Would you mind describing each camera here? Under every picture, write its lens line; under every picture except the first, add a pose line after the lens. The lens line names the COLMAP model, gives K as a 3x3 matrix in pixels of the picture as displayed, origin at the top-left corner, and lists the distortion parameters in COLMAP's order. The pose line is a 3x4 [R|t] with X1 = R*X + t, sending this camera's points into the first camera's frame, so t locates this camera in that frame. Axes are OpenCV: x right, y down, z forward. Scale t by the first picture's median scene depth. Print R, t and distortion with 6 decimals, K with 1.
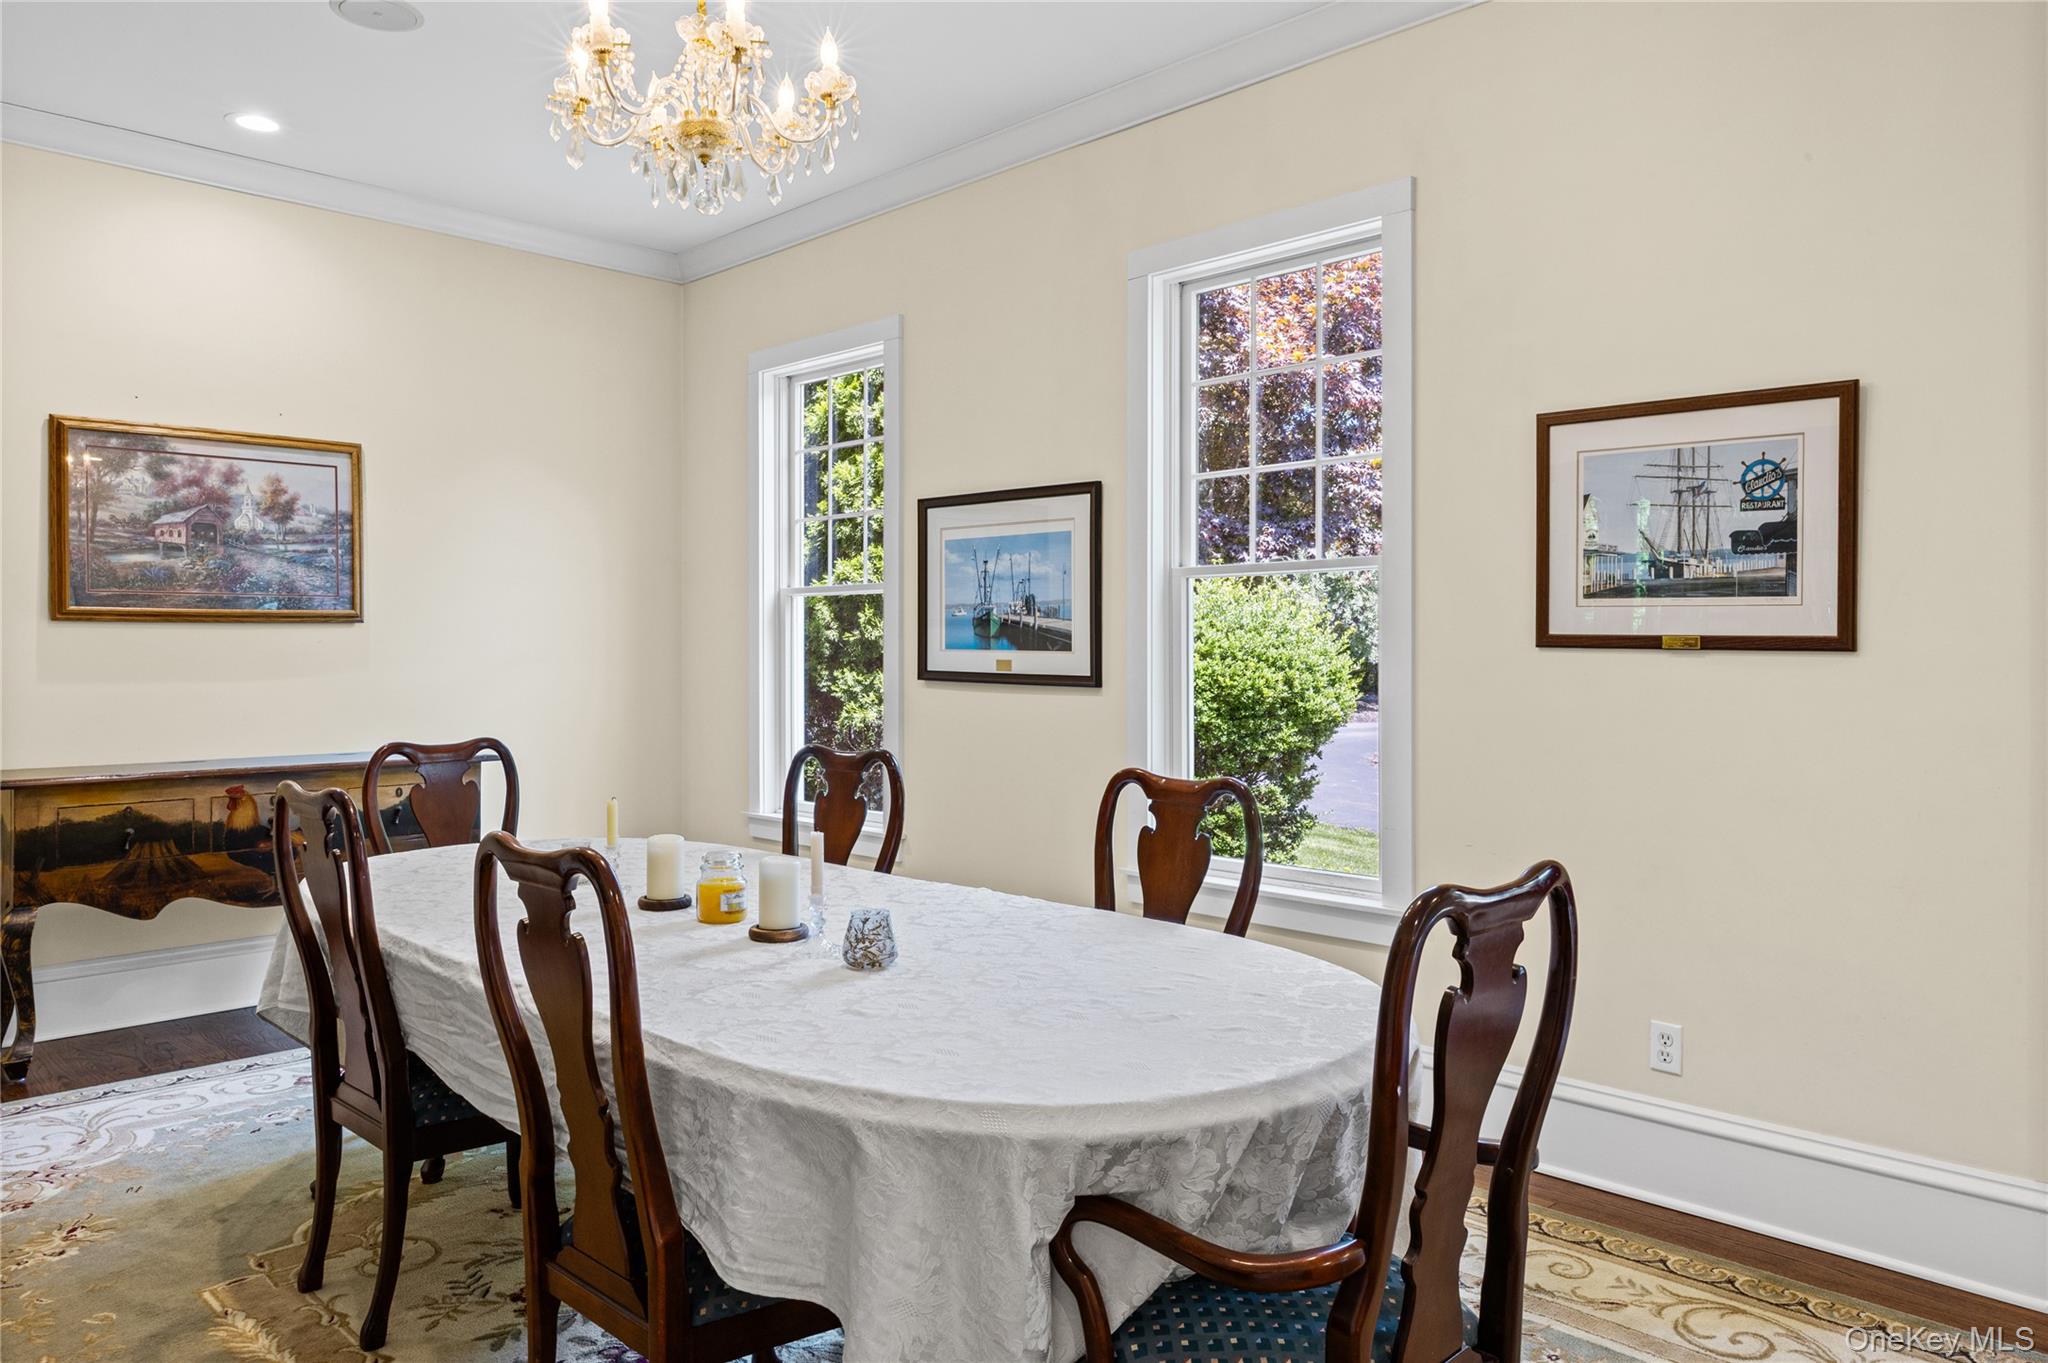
lens RADIAL K [[1389.6, 0, 1030.6], [0, 1389.6, 679.3], [0, 0, 1]] dist [0.002184, -0.002165]
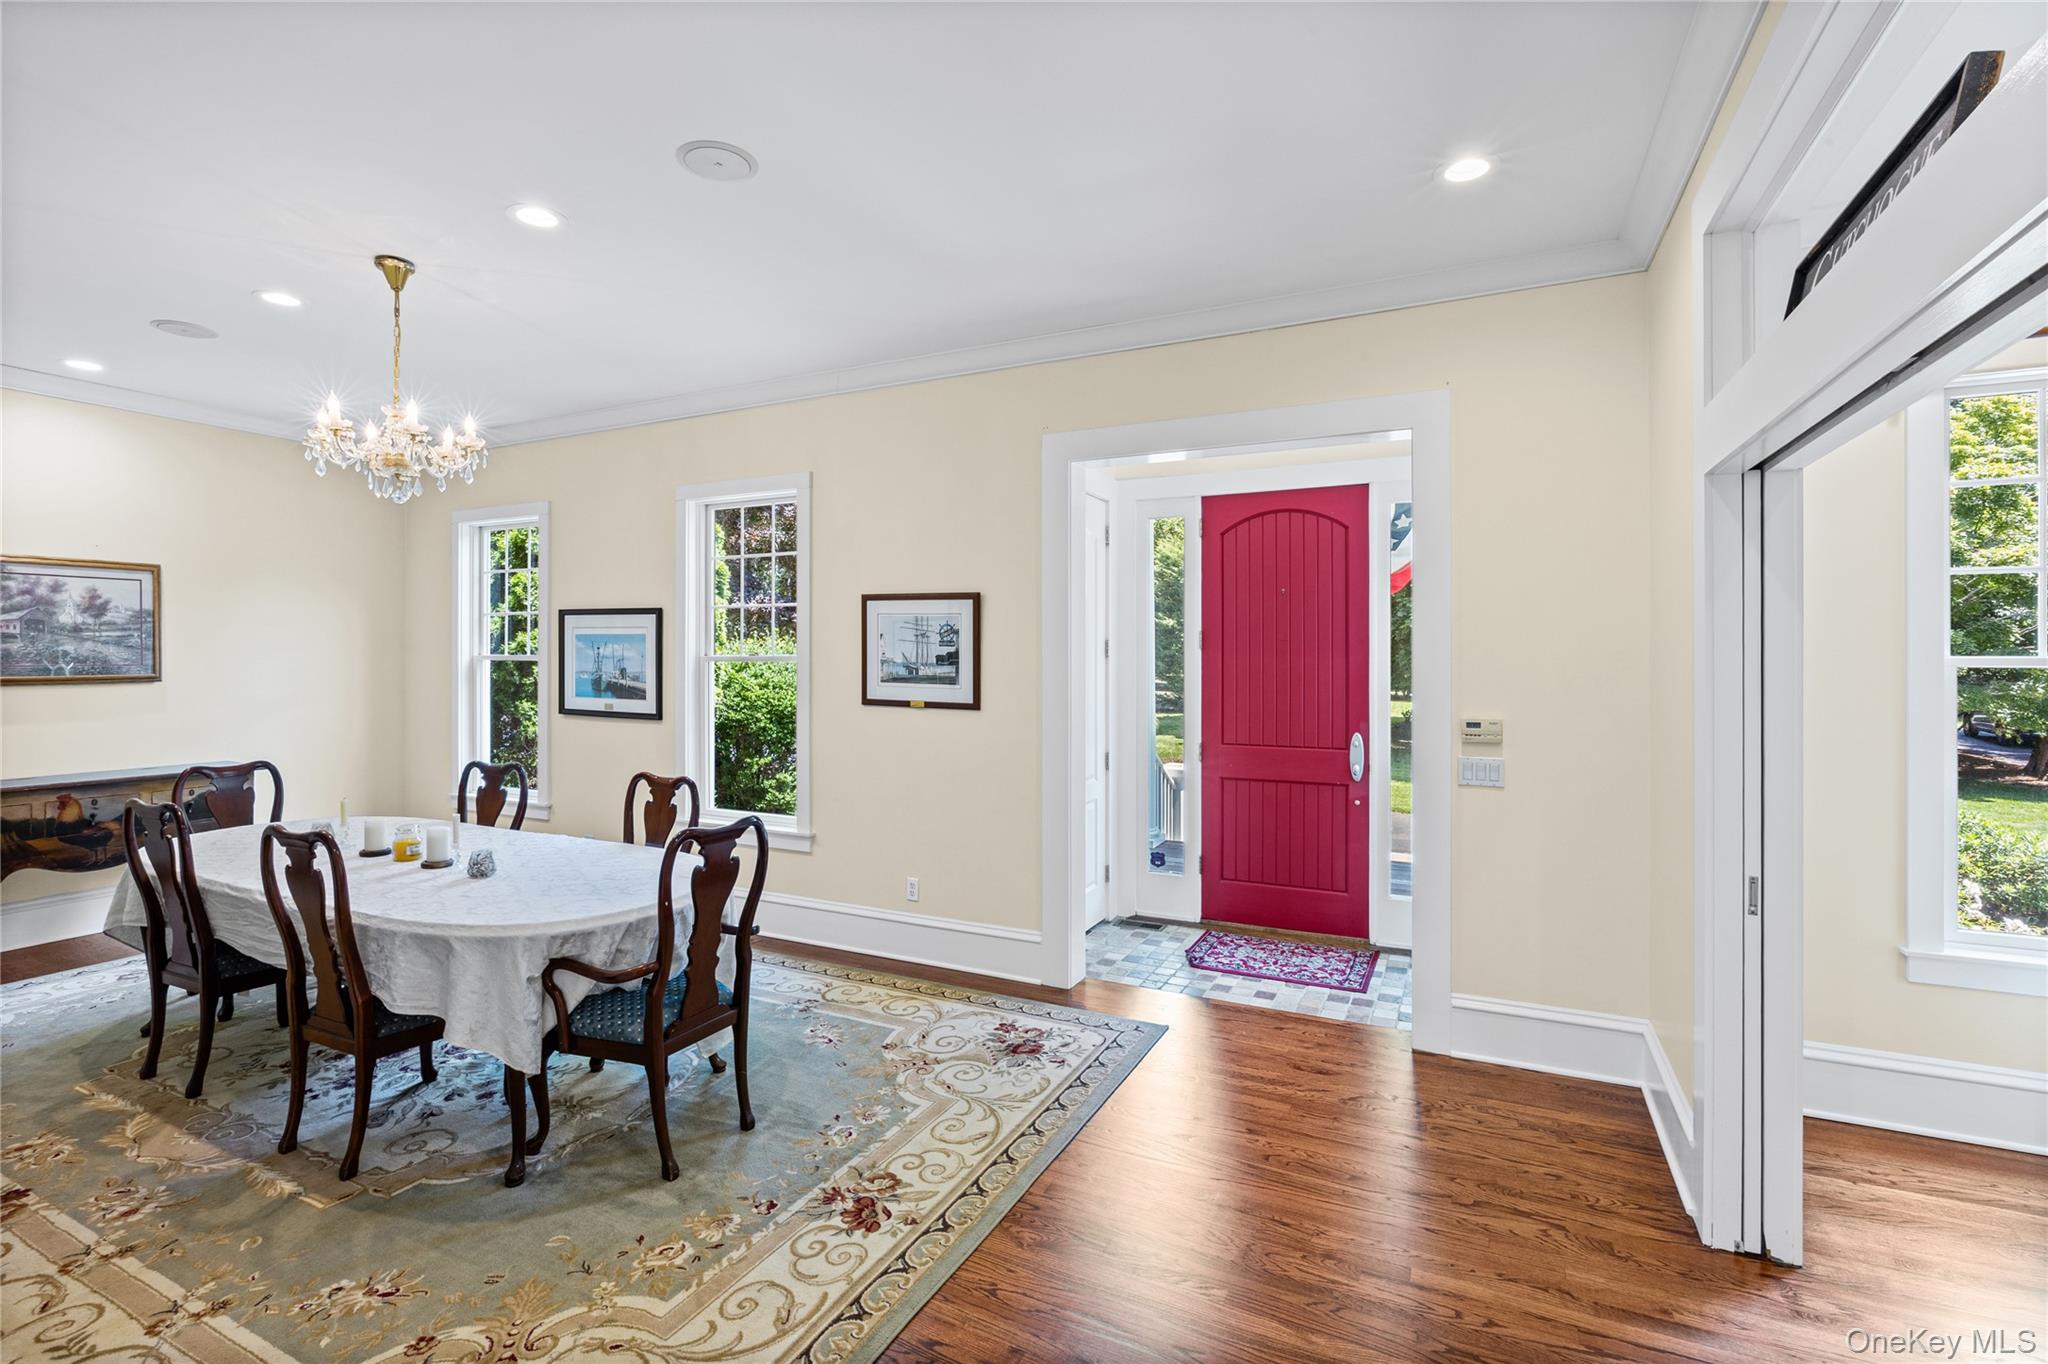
lens RADIAL K [[911.9, 0, 1016.4], [0, 911.9, 669.6], [0, 0, 1]] dist [-0.011548, 0.001177]
pose [[0.945961, -0.001289, 0.324277, 0.155335], [0.005097, 0.999928, -0.010895, -0.067748], [-0.324240, 0.011959, 0.945899, -0.436114]]
